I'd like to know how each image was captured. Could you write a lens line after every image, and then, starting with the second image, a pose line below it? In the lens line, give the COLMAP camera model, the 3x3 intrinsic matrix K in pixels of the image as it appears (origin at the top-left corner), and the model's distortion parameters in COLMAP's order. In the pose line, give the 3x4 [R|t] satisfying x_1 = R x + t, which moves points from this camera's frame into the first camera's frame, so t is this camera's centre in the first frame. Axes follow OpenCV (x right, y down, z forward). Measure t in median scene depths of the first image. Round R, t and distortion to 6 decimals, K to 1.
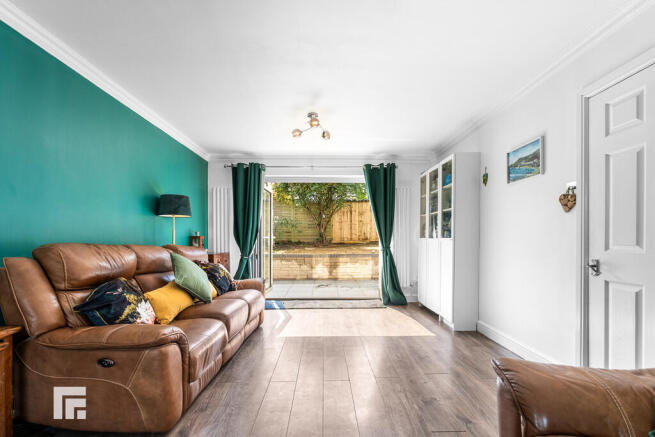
lens RADIAL K [[286.4, 0, 321.3], [0, 286.4, 238.5], [0, 0, 1]] dist [-0.001045, 0.000083]
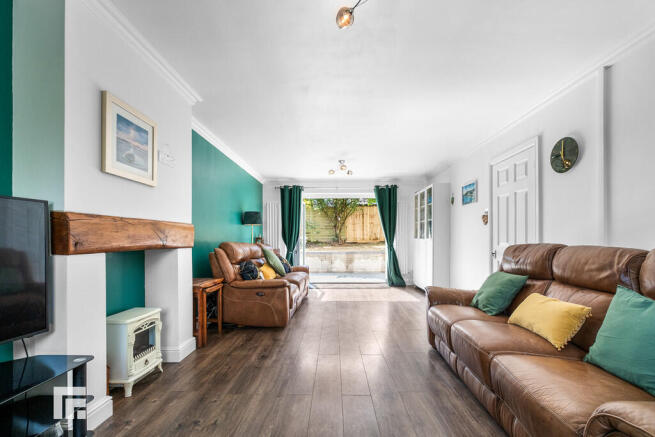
lens RADIAL K [[286.4, 0, 321.3], [0, 286.4, 238.5], [0, 0, 1]] dist [-0.001045, 0.000083]
pose [[0.999335, -0.001793, -0.036428, -0.059095], [0.001825, 0.999998, 0.000844, -0.003646], [0.036427, -0.000910, 0.999336, -0.406882]]
